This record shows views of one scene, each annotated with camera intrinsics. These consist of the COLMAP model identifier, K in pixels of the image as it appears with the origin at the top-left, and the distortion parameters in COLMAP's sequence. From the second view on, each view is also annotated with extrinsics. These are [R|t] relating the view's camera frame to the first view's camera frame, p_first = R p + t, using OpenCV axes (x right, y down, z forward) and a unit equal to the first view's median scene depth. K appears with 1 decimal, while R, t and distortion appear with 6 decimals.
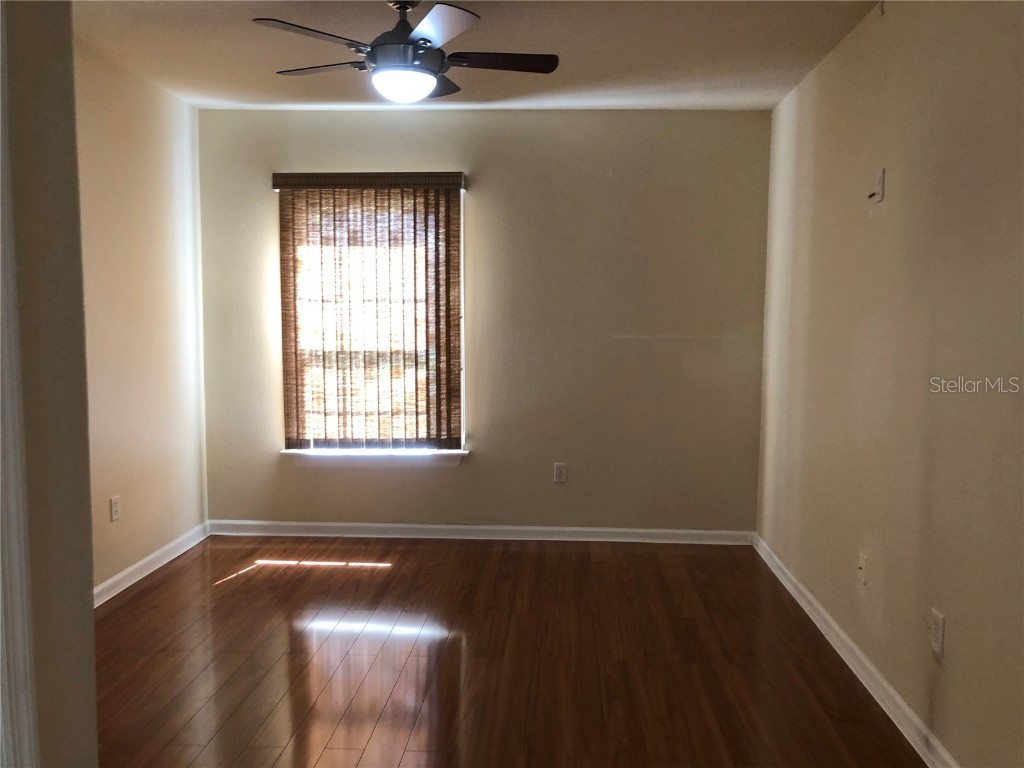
lens RADIAL K [[831.9, 0, 512.0], [0, 831.9, 384.0], [0, 0, 1]] dist [0.107213, -0.193106]
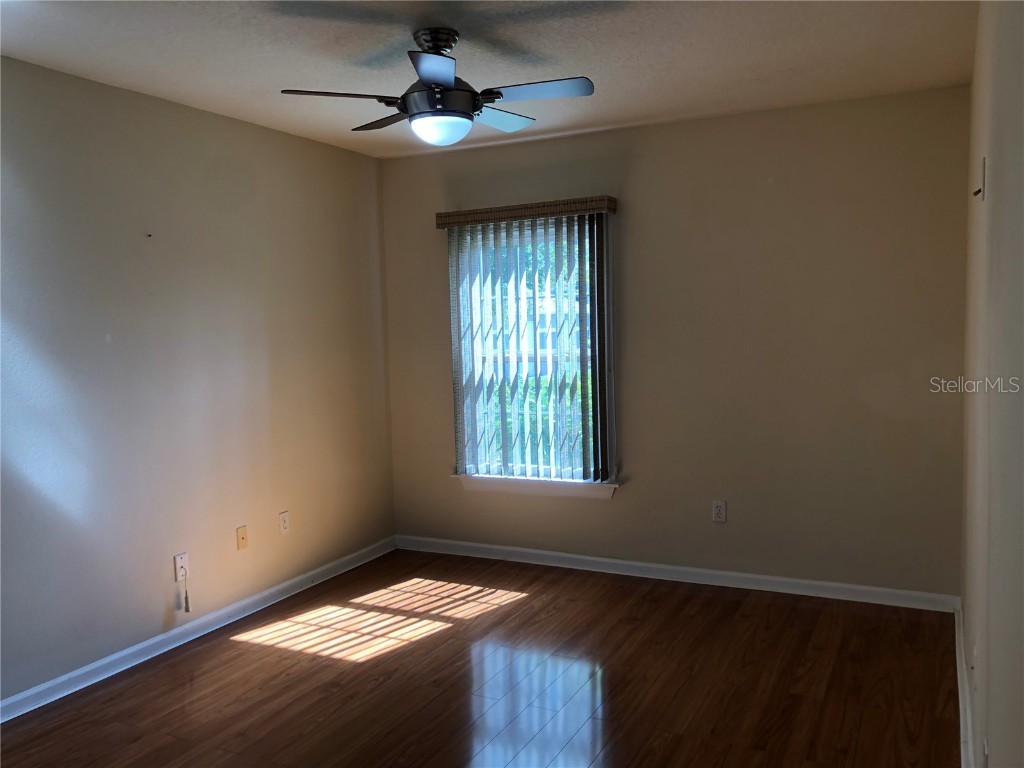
lens RADIAL K [[831.9, 0, 512.0], [0, 831.9, 384.0], [0, 0, 1]] dist [0.107213, -0.193106]
pose [[0.918182, -0.004668, -0.396130, 0.233106], [0.000297, 0.999938, -0.011095, -0.024472], [0.396158, 0.010069, 0.918127, 0.072477]]
